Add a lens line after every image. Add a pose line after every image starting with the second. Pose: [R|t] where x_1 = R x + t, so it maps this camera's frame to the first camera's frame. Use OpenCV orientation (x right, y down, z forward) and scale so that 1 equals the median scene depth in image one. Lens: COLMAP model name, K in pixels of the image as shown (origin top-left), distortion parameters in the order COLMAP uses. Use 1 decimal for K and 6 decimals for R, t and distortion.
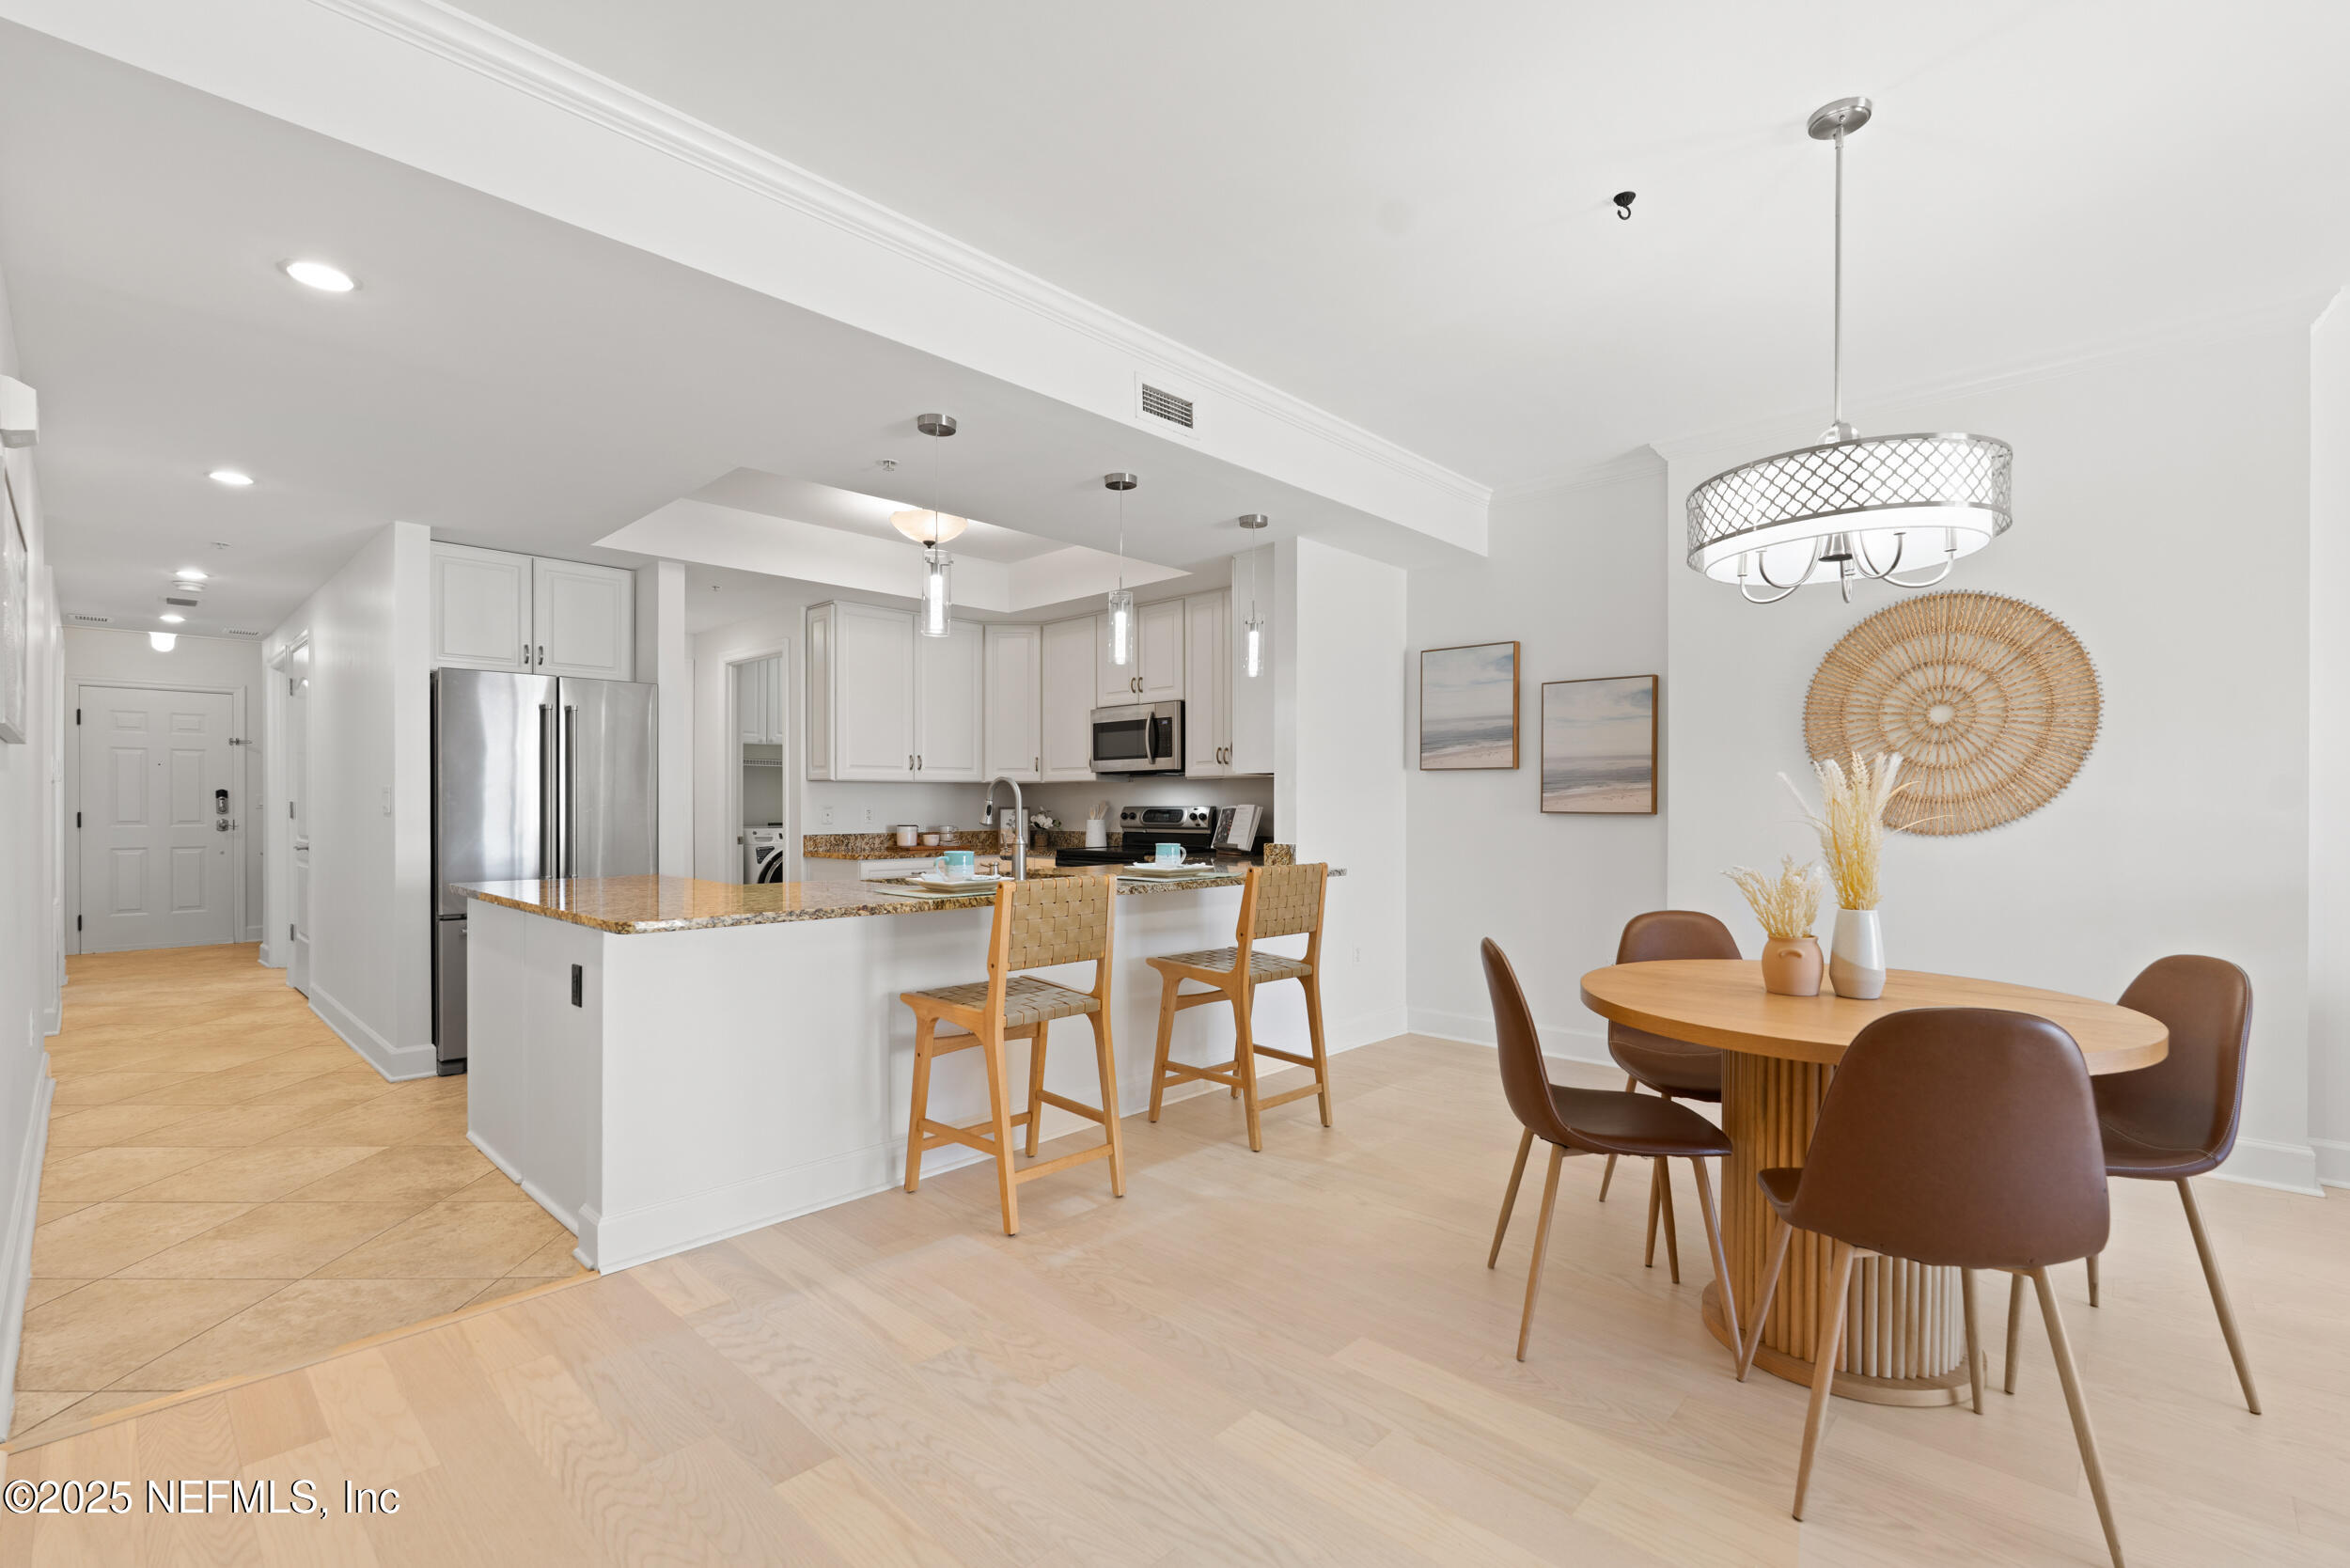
lens RADIAL K [[1054.4, 0, 1177.9], [0, 1054.4, 810.9], [0, 0, 1]] dist [-0.002557, -0.000576]
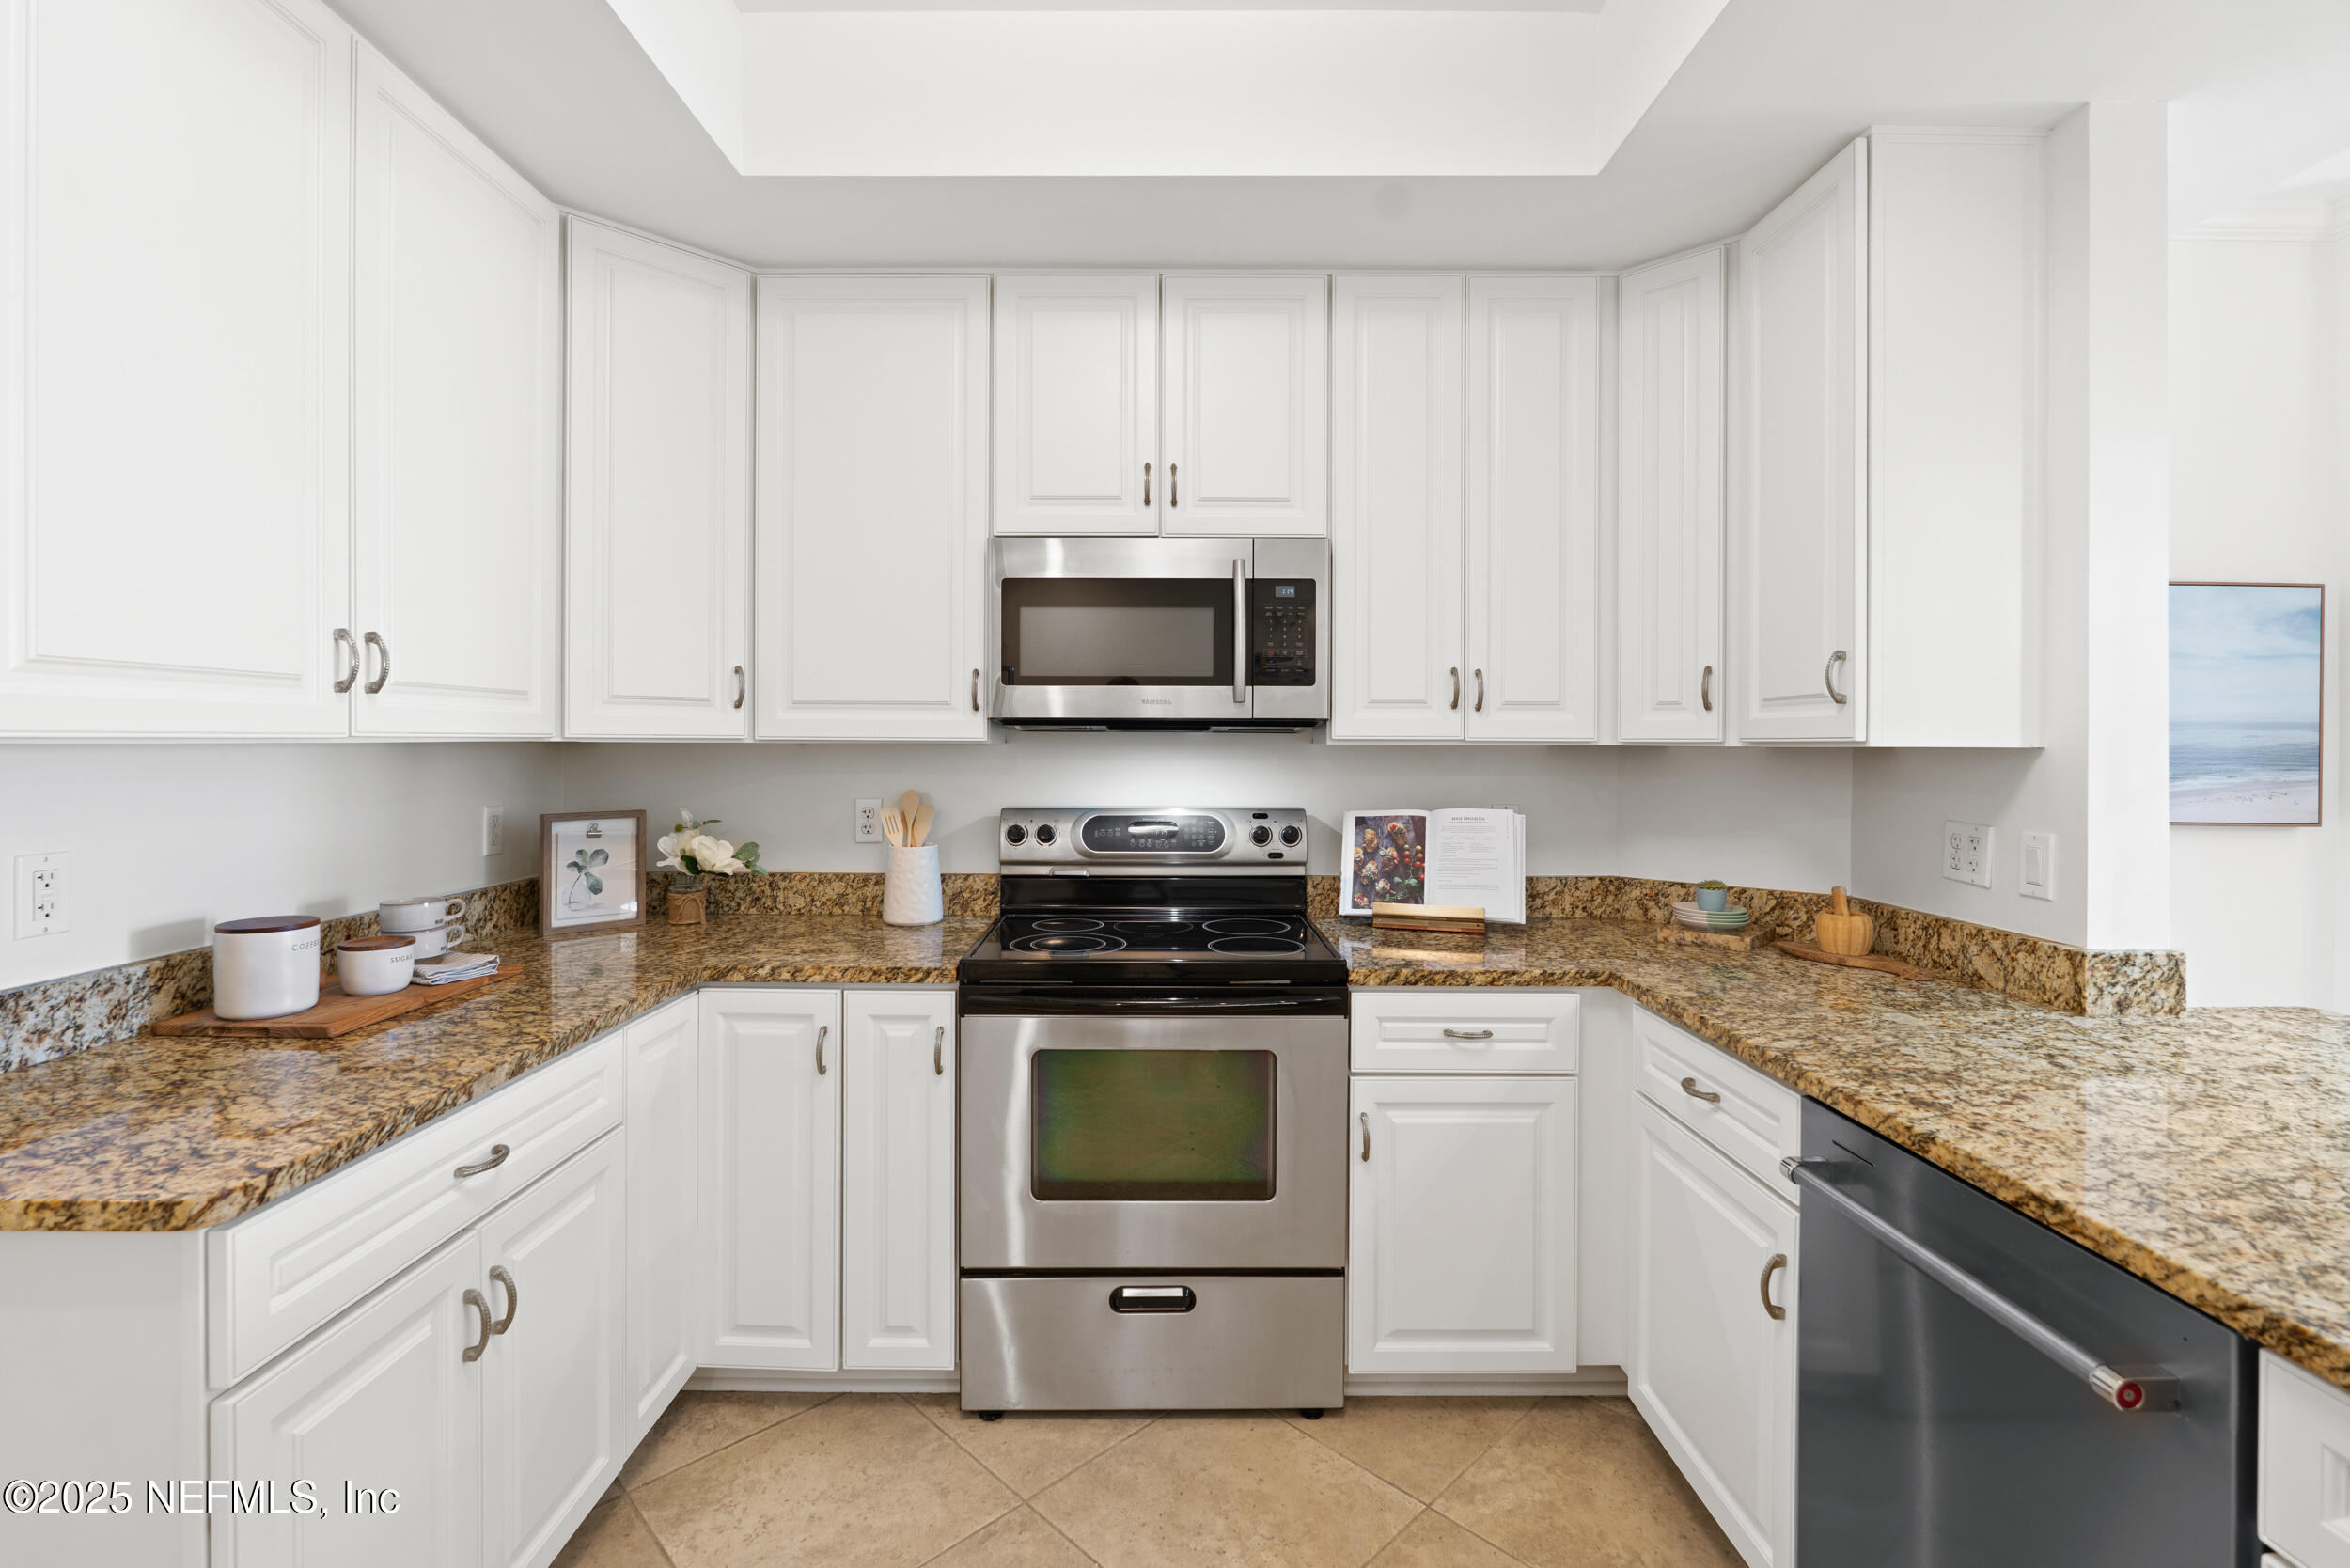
lens RADIAL K [[1055.4, 0, 1166.9], [0, 1055.4, 746.7], [0, 0, 1]] dist [-0.004758, -0.000571]
pose [[0.724429, 0.000878, 0.689349, -0.407487], [-0.001233, 0.999999, 0.000023, -0.039600], [-0.689348, -0.000867, 0.724430, 1.021448]]
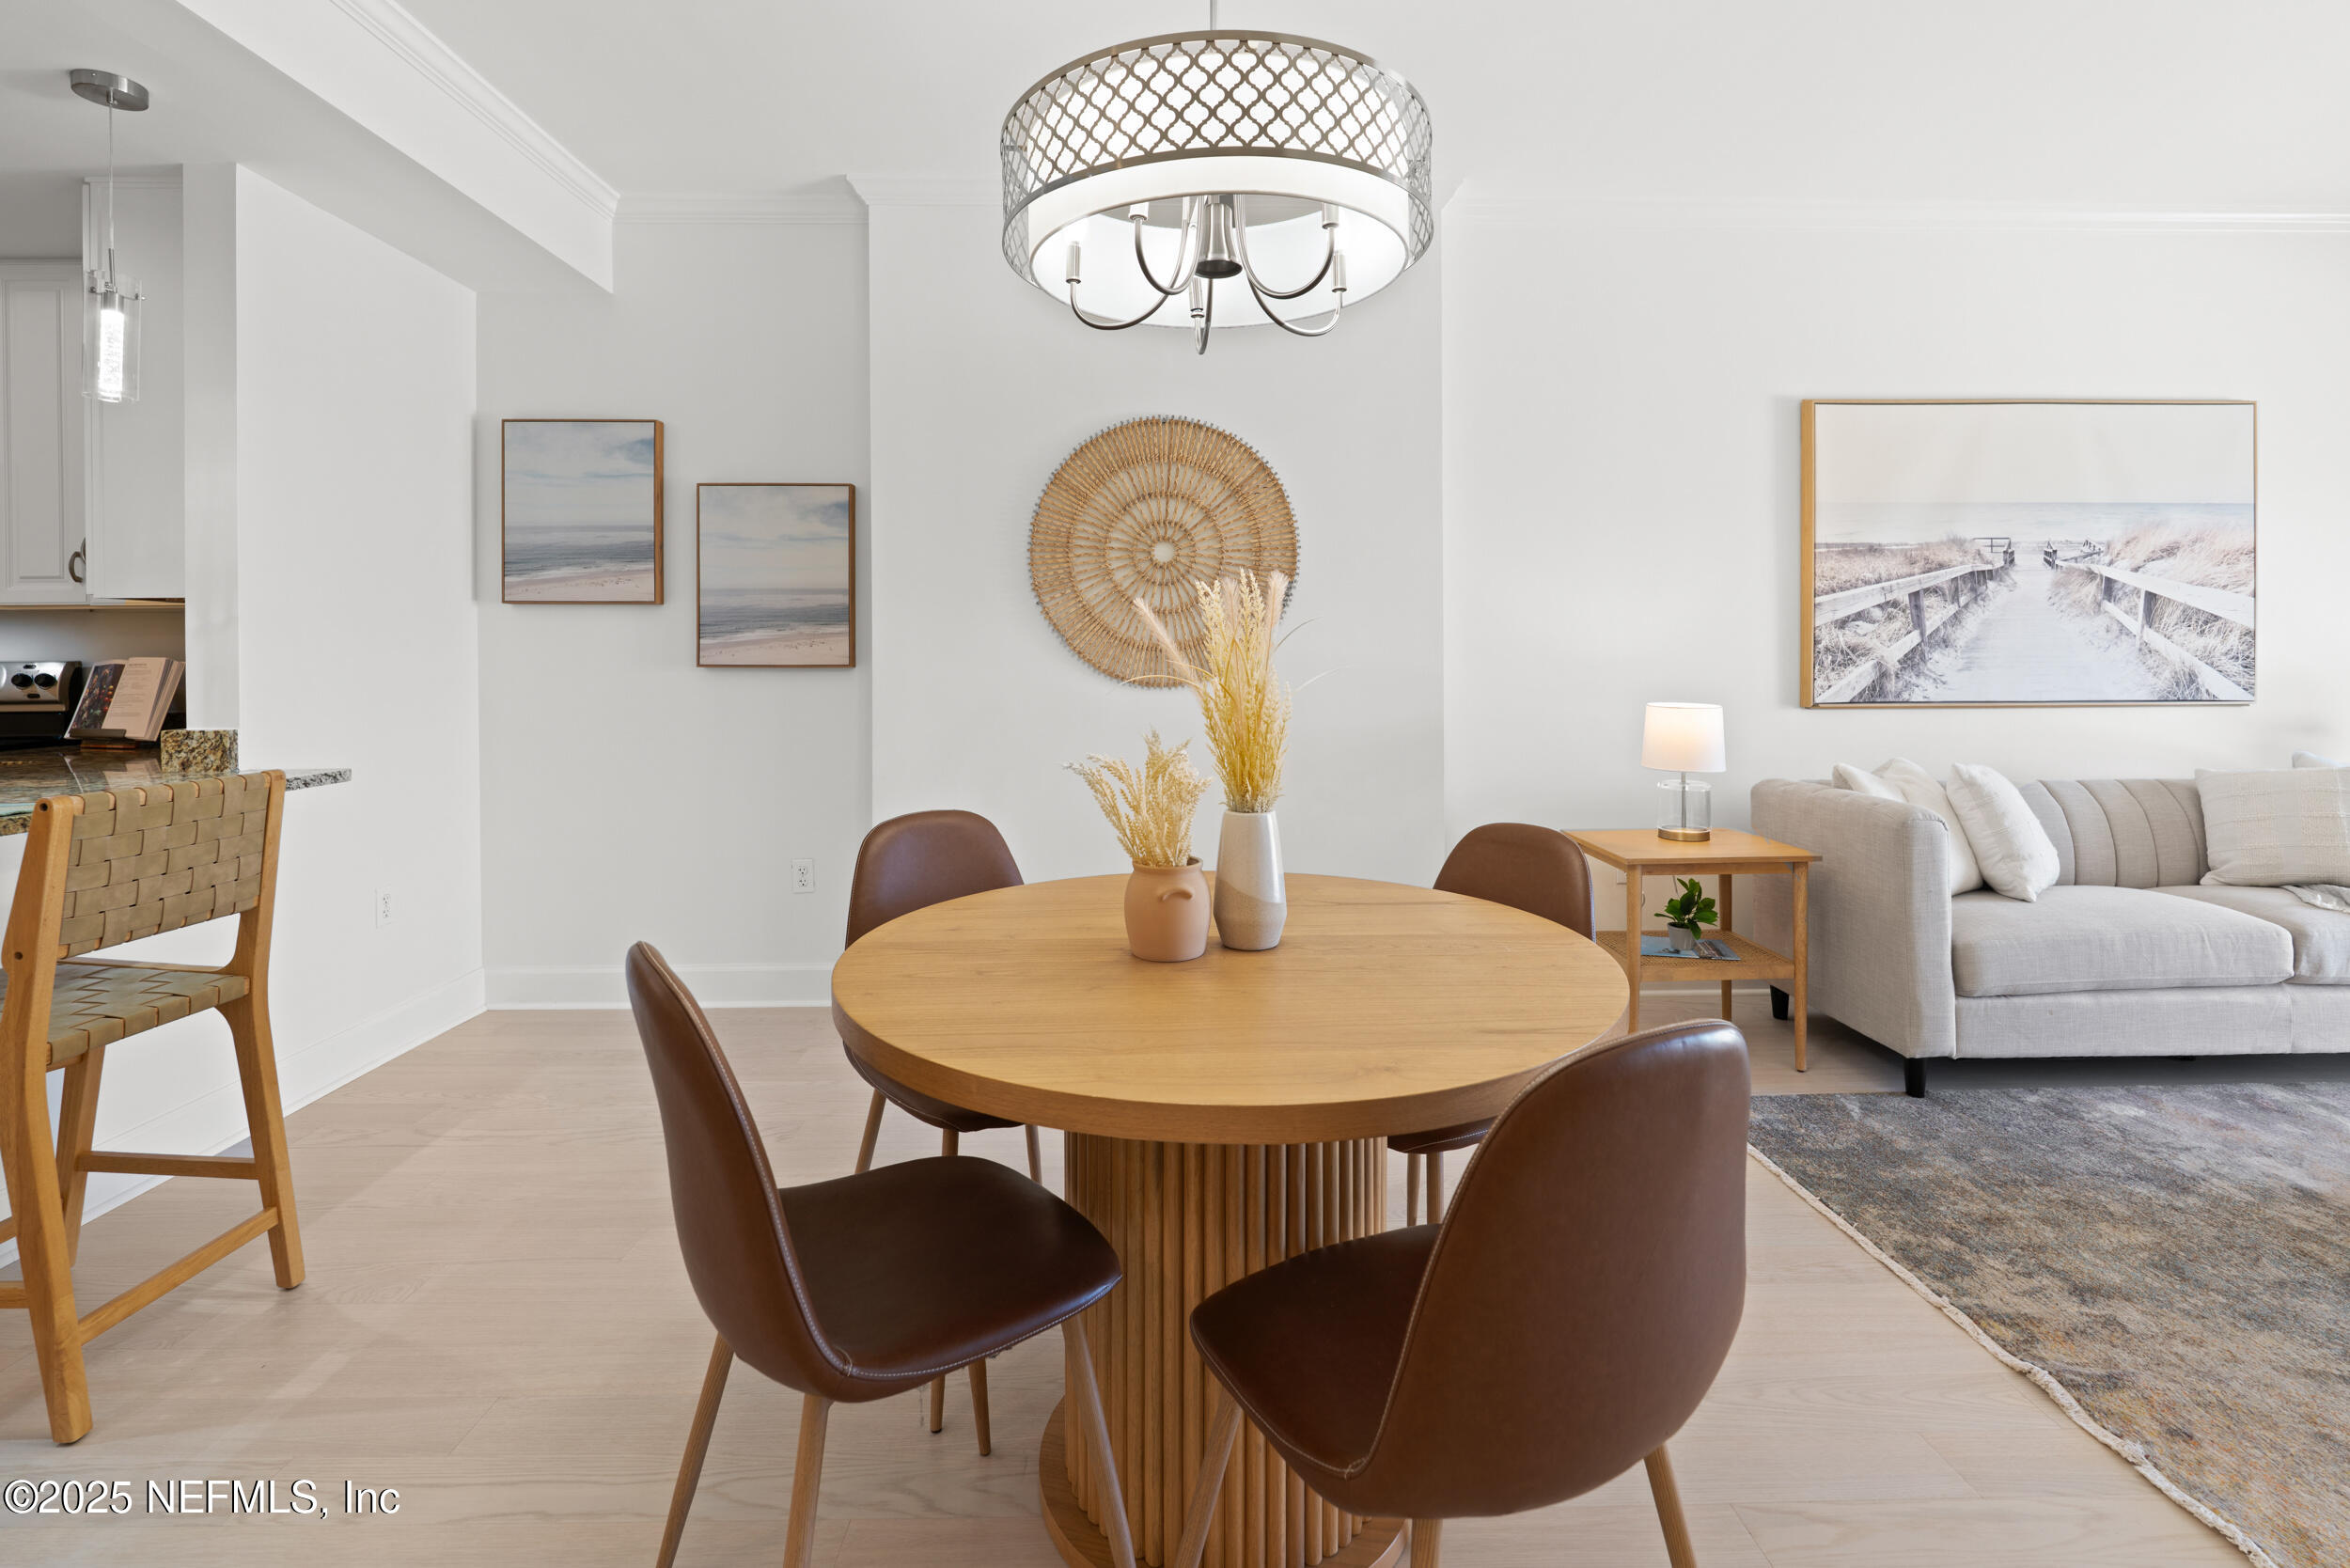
lens RADIAL K [[1082.3, 0, 1192.6], [0, 1082.3, 667.0], [0, 0, 1]] dist [-0.019841, 0.007044]
pose [[0.707341, -0.010883, 0.706789, 0.073026], [0.008353, 0.999940, 0.007038, -0.000324], [-0.706823, 0.000926, 0.707389, 0.272125]]
